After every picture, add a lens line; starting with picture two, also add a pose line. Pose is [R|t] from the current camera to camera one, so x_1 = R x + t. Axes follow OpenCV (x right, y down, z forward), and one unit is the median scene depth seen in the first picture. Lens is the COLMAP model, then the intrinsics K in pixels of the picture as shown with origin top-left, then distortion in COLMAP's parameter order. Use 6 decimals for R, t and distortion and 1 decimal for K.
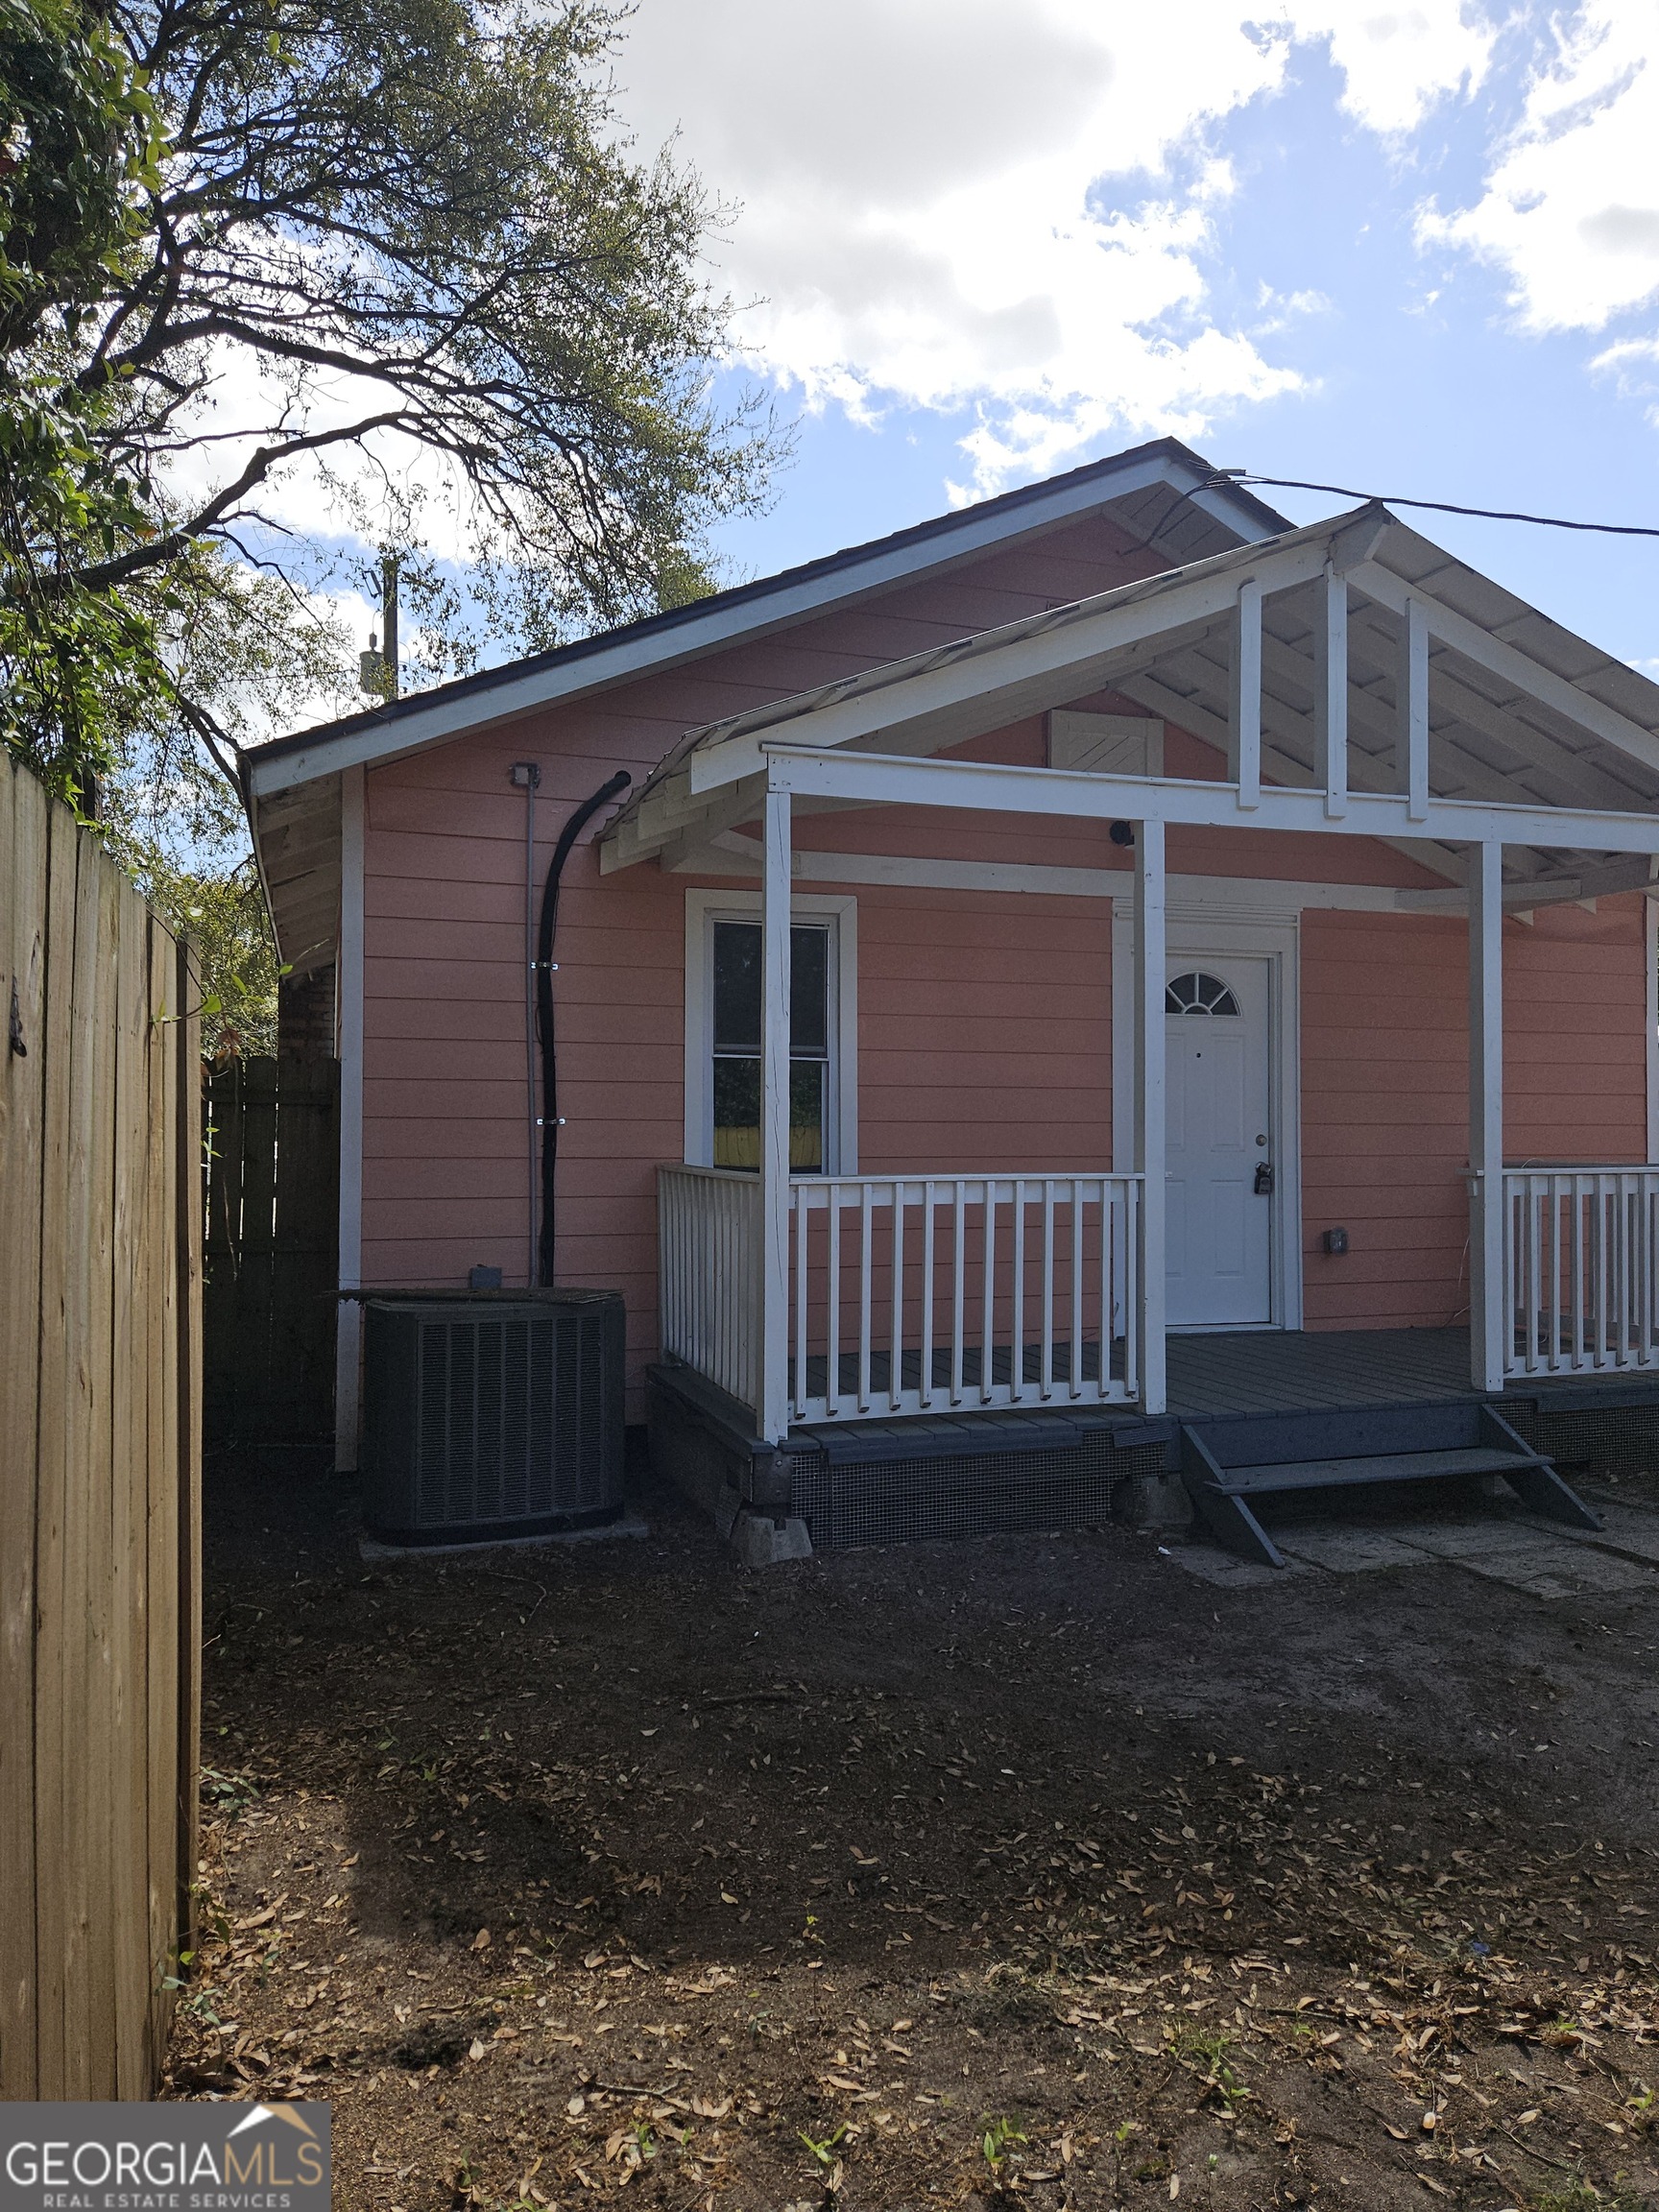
lens RADIAL K [[1490.4, 0, 826.8], [0, 1490.4, 1129.8], [0, 0, 1]] dist [0.073863, -0.049251]
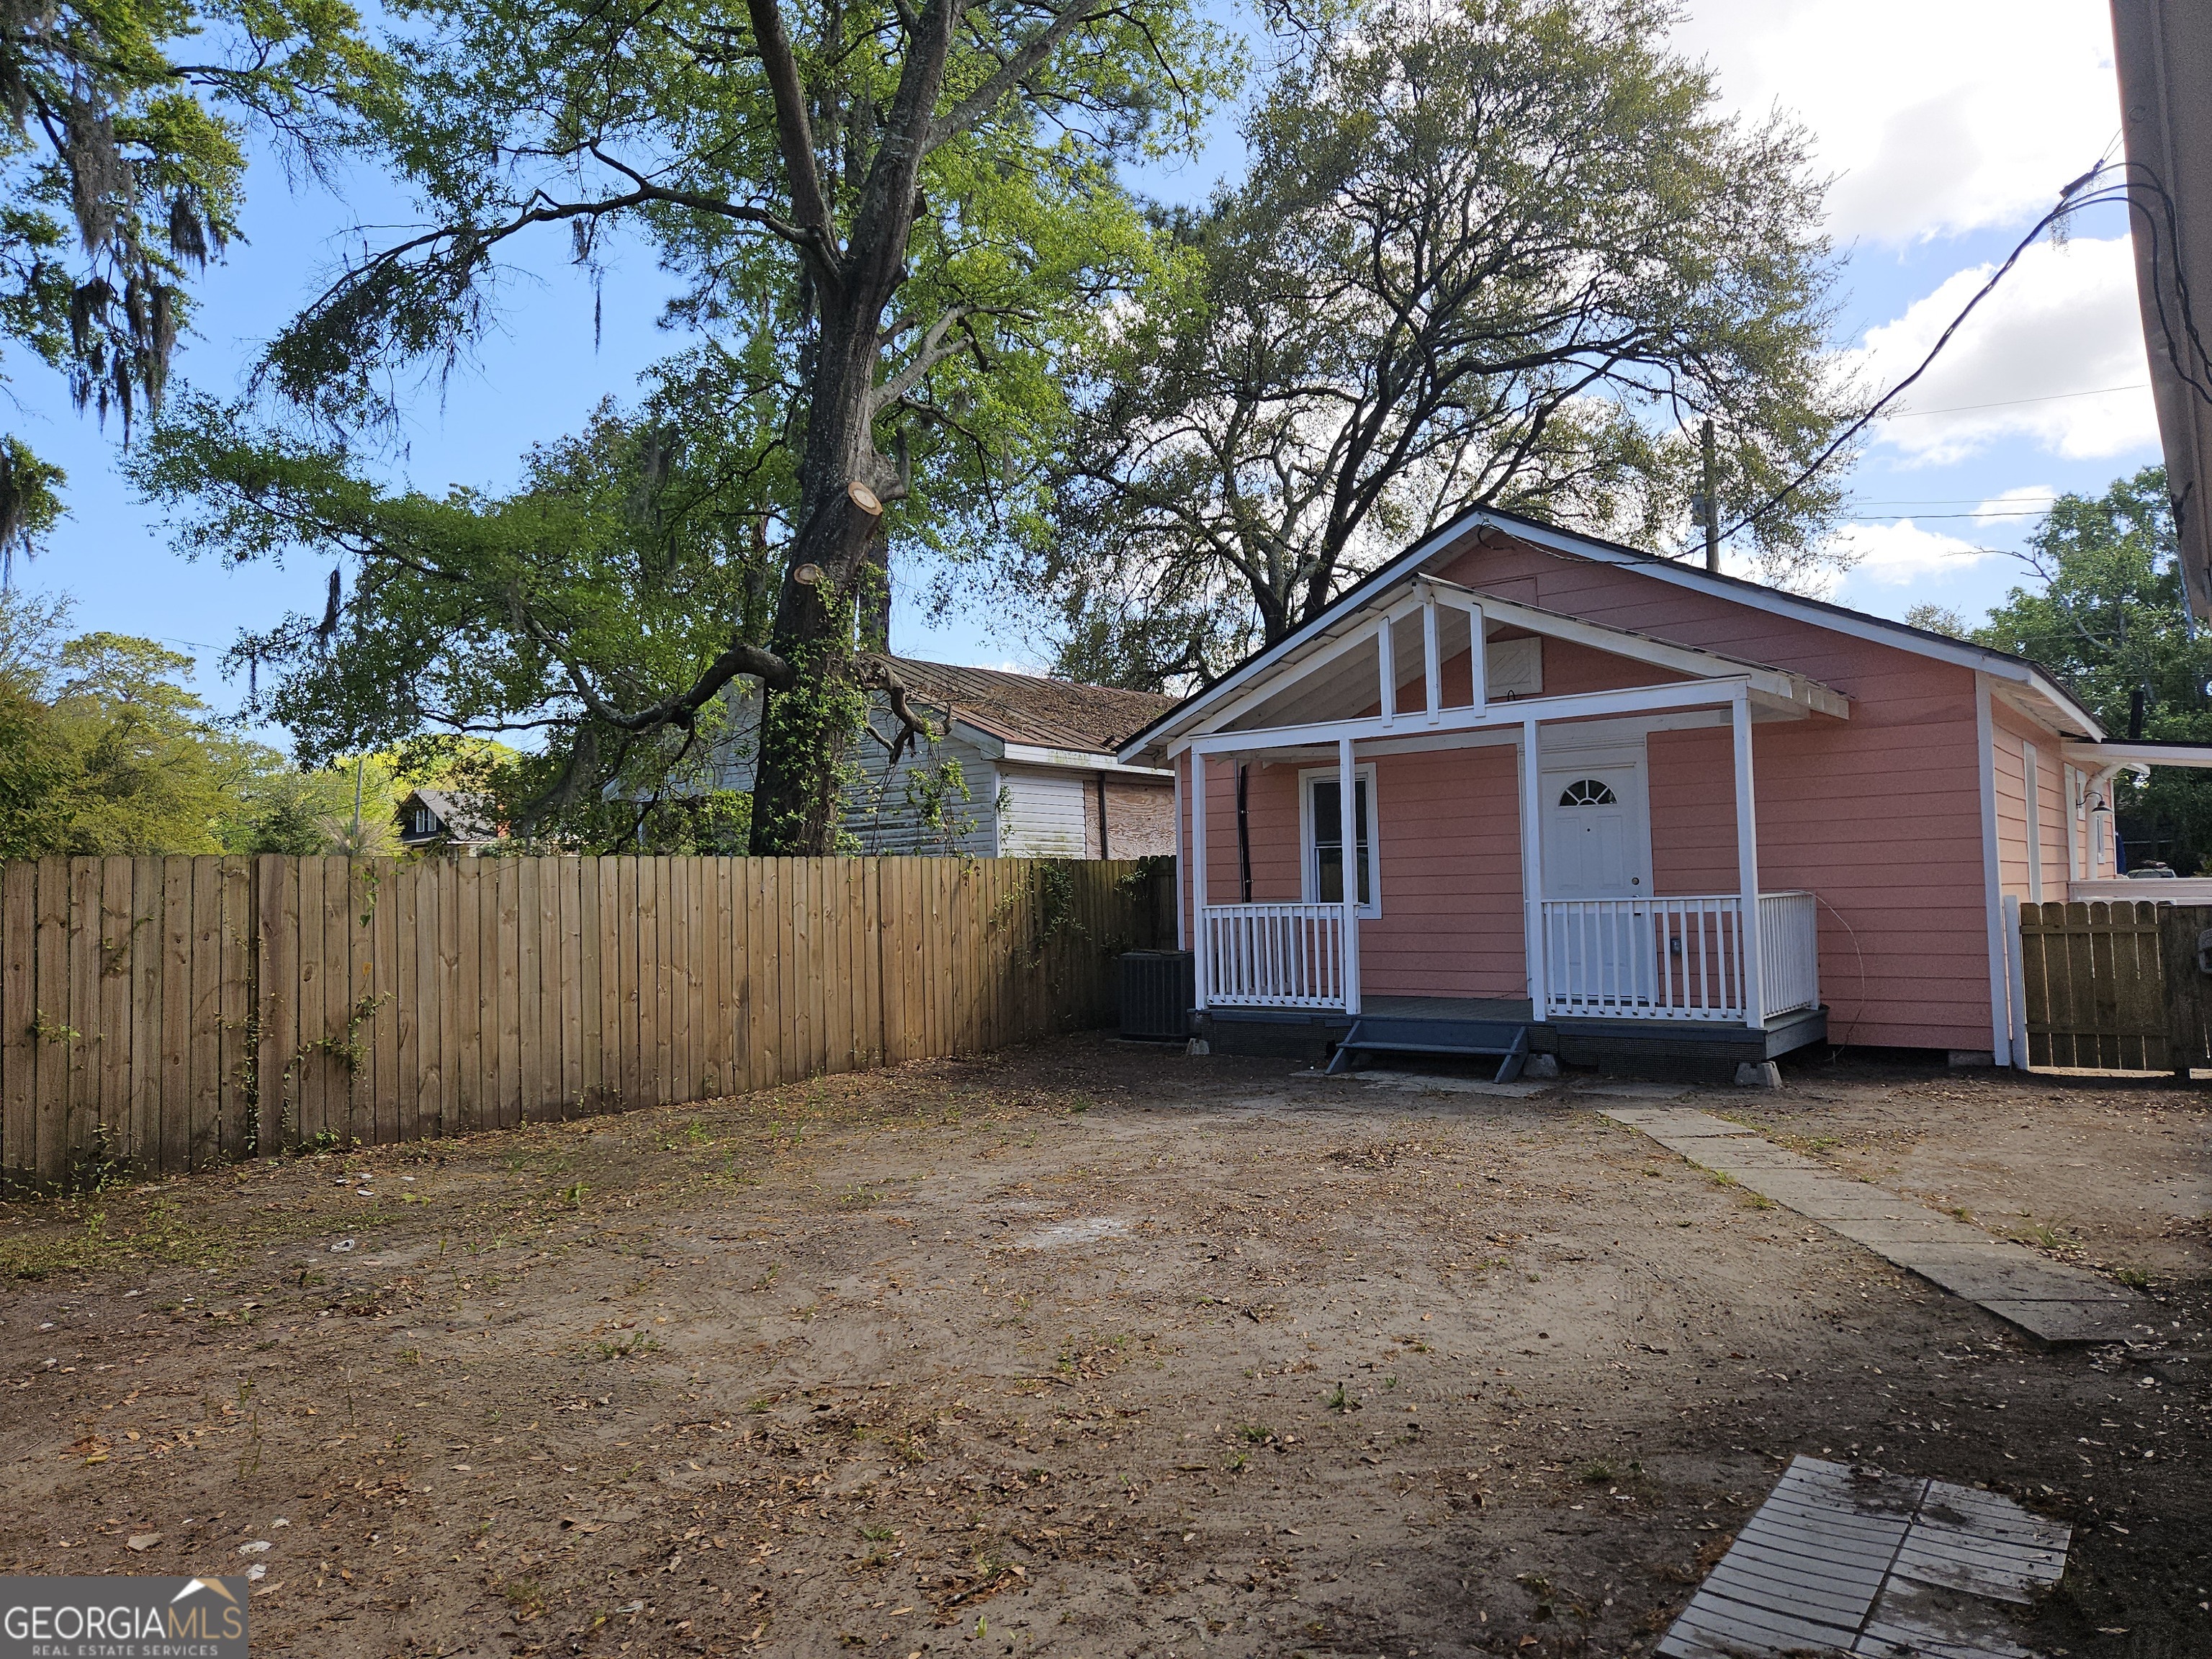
lens RADIAL K [[1473.1, 0, 1106.0], [0, 1473.1, 829.5], [0, 0, 1]] dist [0.080015, -0.069339]
pose [[0.527009, -0.048741, -0.848461, 1.728620], [0.033986, 0.998764, -0.036265, -0.010604], [0.849180, -0.009724, 0.528015, -0.393550]]
